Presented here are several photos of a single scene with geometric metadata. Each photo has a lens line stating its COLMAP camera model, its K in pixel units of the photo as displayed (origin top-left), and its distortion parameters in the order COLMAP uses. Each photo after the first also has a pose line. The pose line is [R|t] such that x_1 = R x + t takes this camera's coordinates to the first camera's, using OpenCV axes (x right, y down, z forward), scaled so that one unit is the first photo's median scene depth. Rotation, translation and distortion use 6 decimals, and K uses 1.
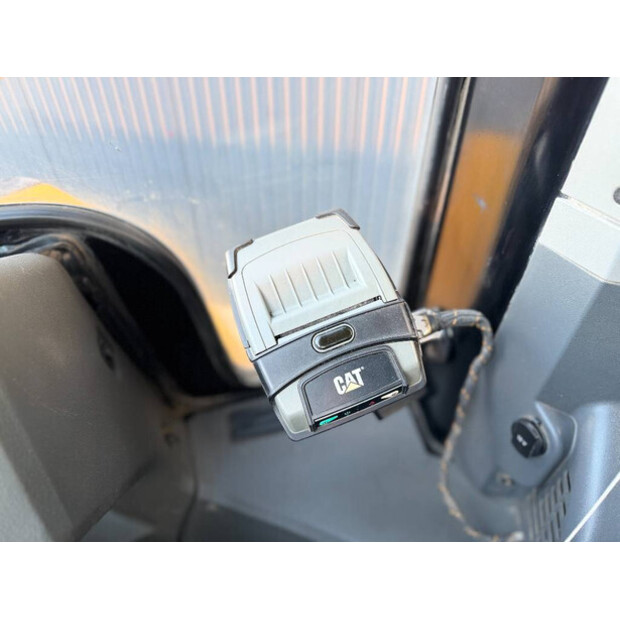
lens RADIAL K [[444.4, 0, 308.7], [0, 444.4, 311.6], [0, 0, 1]] dist [0.048707, -0.051972]
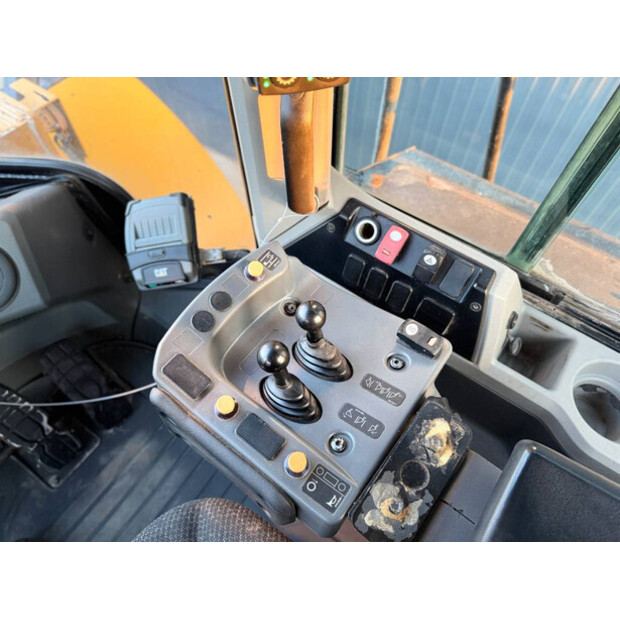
lens RADIAL K [[444.4, 0, 309.2], [0, 444.4, 309.2], [0, 0, 1]] dist [0.048707, -0.051972]
pose [[0.963218, 0.236735, -0.127148, 1.101010], [-0.193100, 0.938829, 0.285154, -0.455724], [0.186876, -0.250114, 0.950011, -1.104043]]
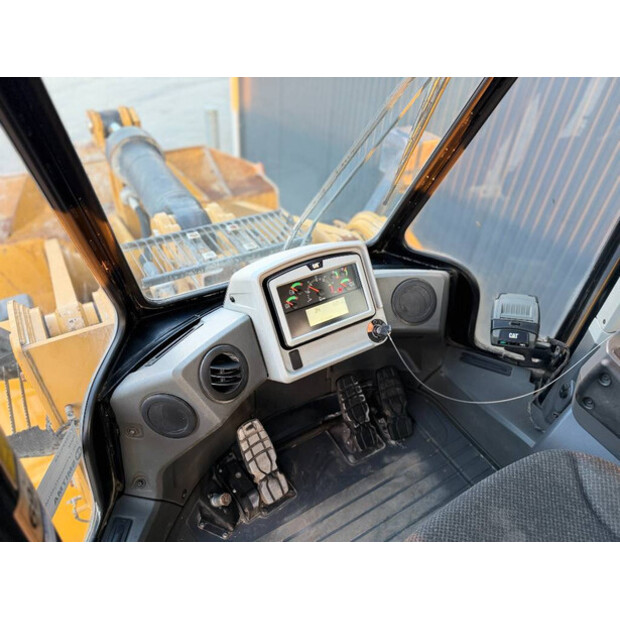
lens RADIAL K [[444.4, 0, 307.8], [0, 444.4, 313.4], [0, 0, 1]] dist [0.048707, -0.051972]
pose [[0.769171, 0.443083, -0.460492, 0.373803], [-0.481974, 0.875394, 0.037246, 0.622668], [0.419615, 0.193297, 0.886882, -2.850135]]
